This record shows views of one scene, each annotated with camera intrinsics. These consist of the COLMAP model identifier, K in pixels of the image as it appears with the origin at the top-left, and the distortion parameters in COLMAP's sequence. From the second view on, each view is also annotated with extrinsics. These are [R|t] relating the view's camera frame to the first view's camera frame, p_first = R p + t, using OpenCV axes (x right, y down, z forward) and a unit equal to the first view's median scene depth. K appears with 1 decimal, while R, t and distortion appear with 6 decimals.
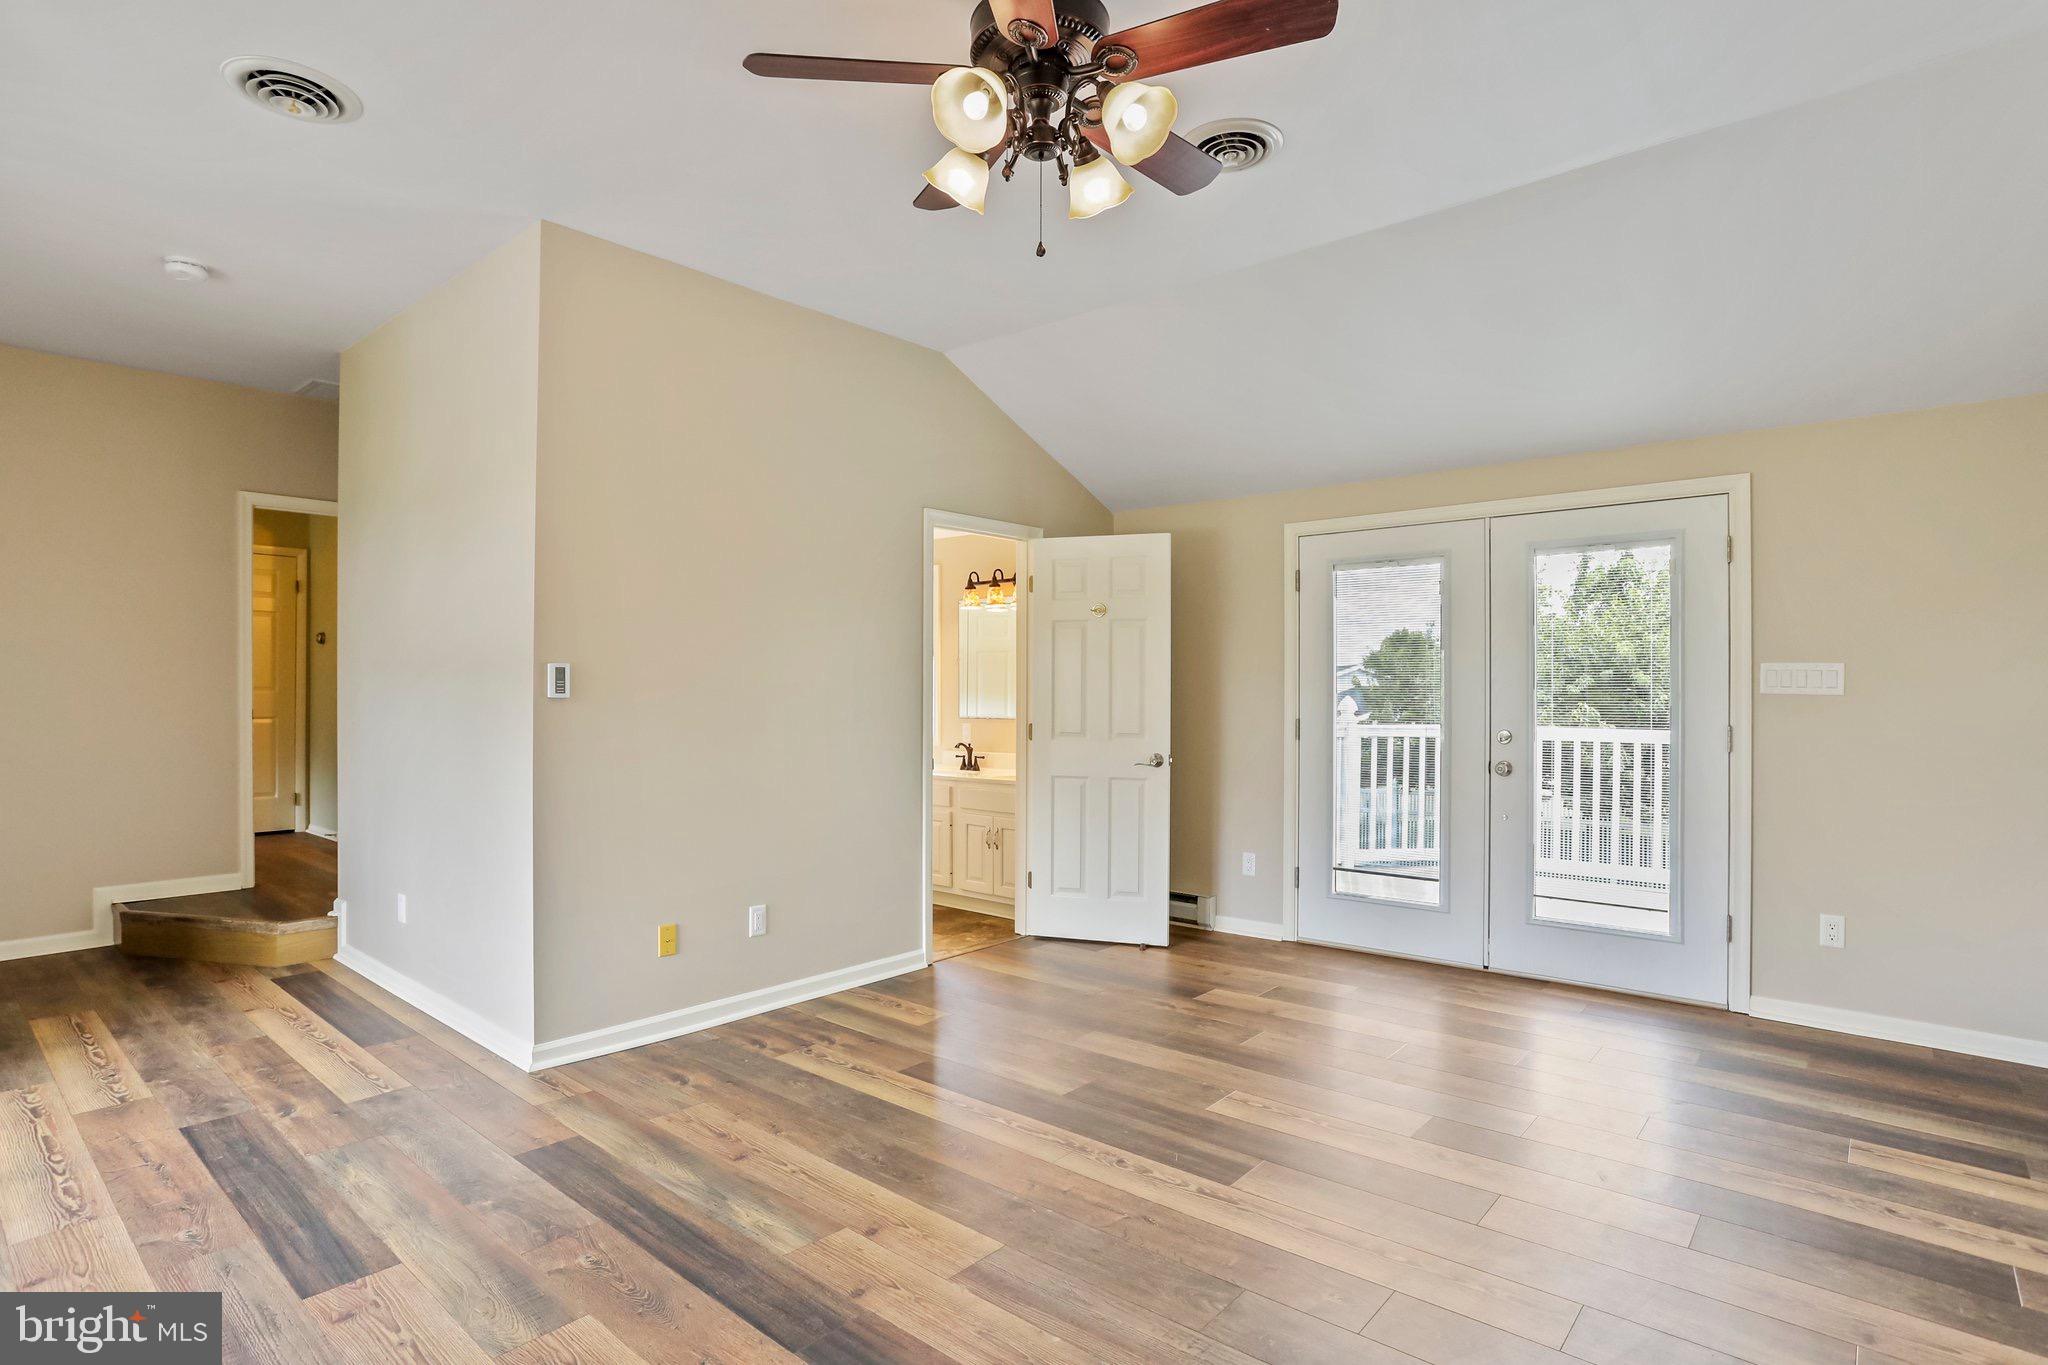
lens RADIAL K [[1047.4, 0, 1027.9], [0, 1047.4, 702.3], [0, 0, 1]] dist [-0.020988, 0.000830]
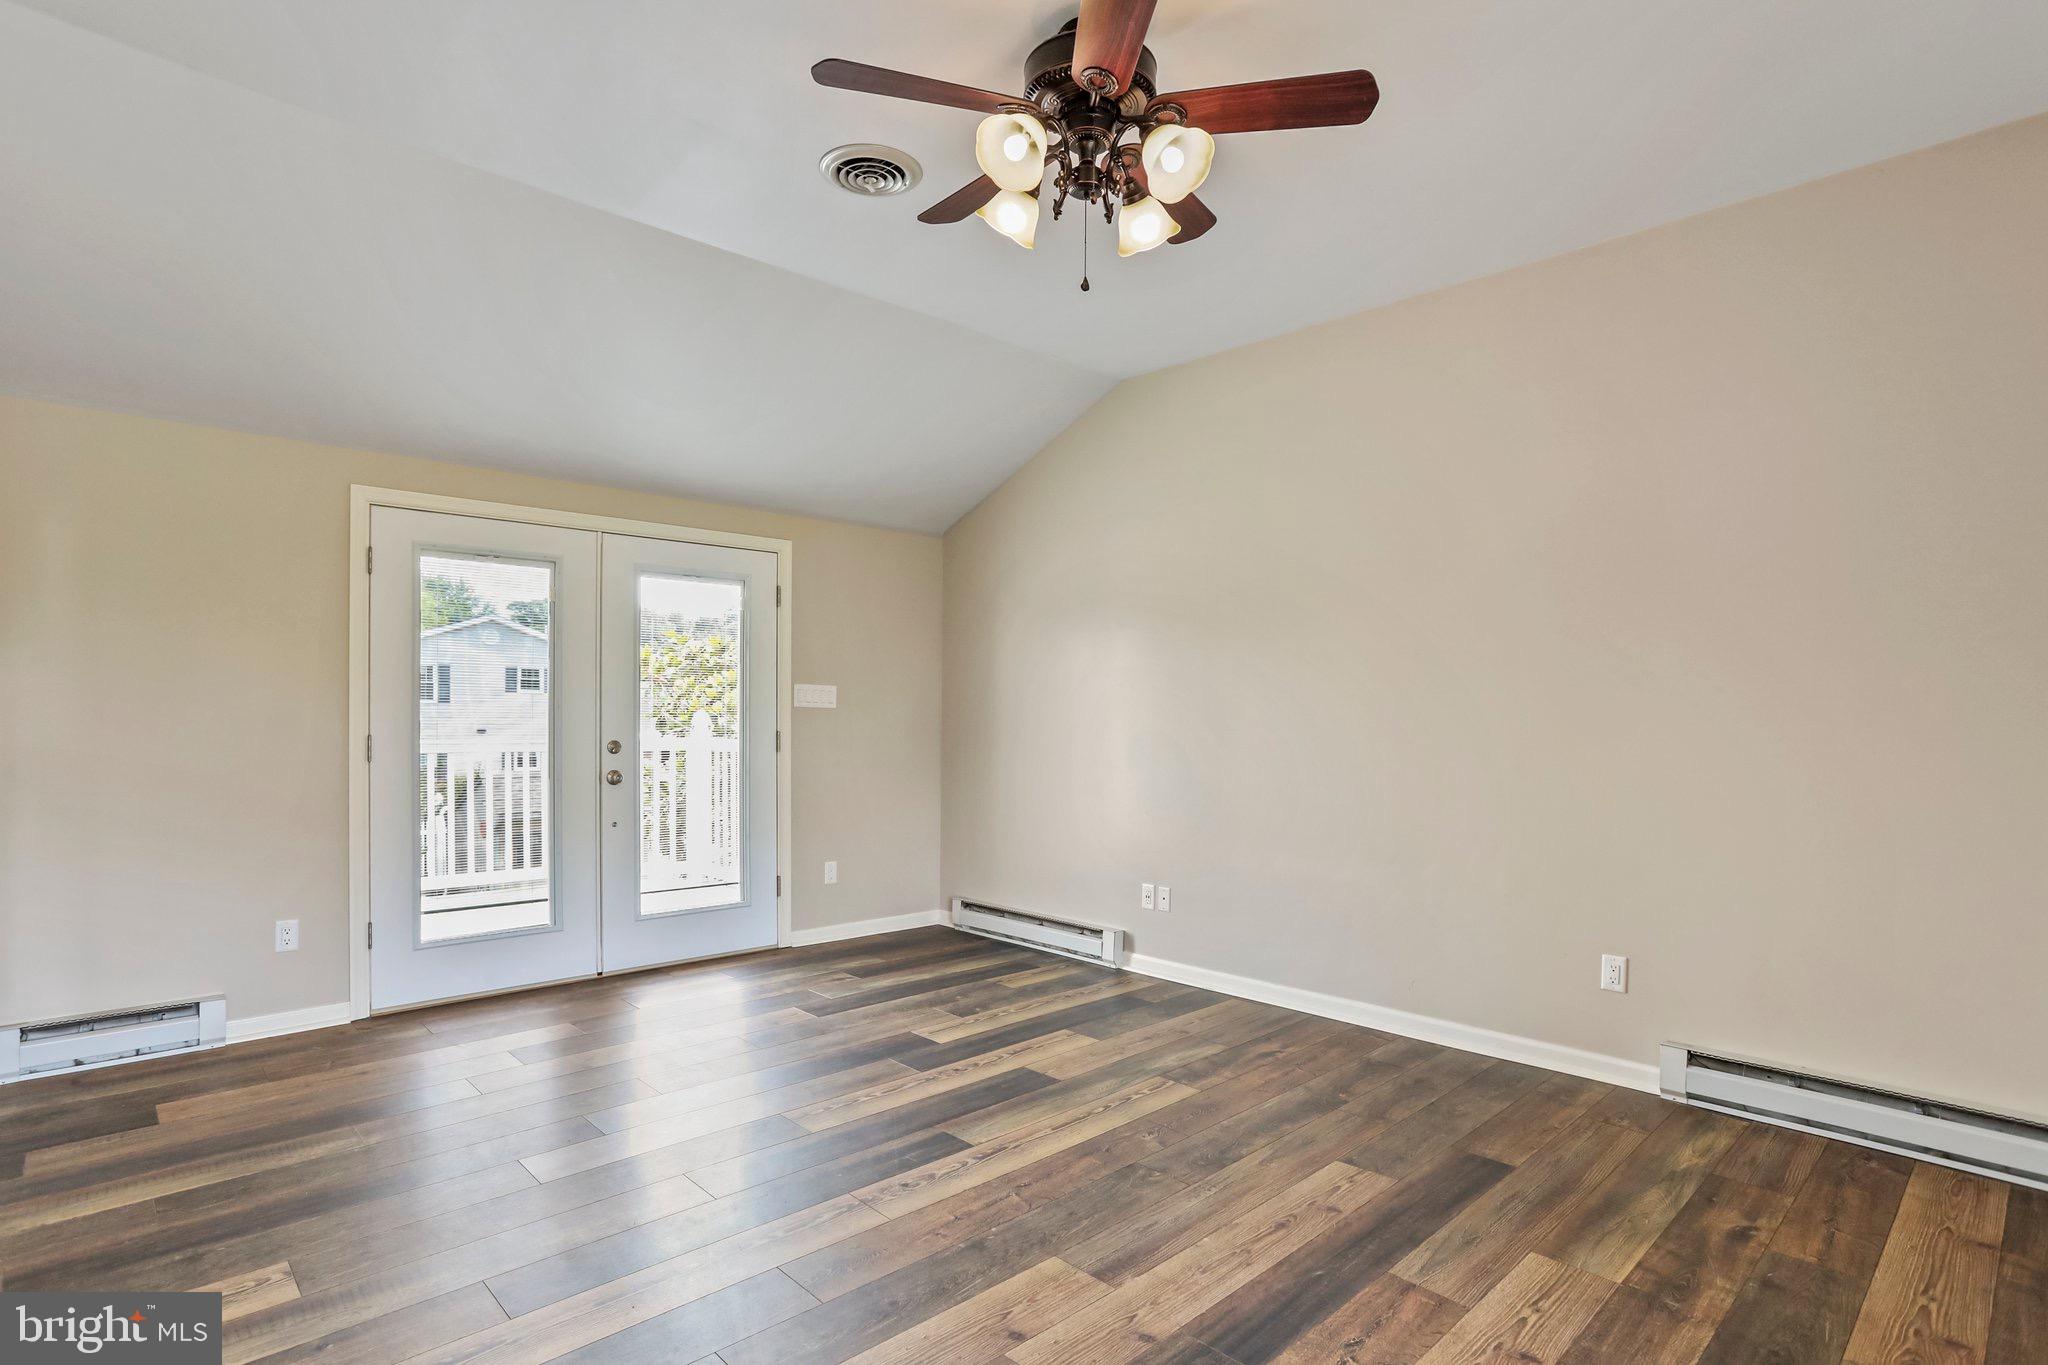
lens RADIAL K [[1049.7, 0, 1028.4], [0, 1049.7, 708.9], [0, 0, 1]] dist [-0.047601, 0.000172]
pose [[0.085679, 0.004968, 0.996310, -0.614567], [0.002267, 0.999984, -0.005181, 0.002279], [-0.996320, 0.002703, 0.085666, 0.570405]]
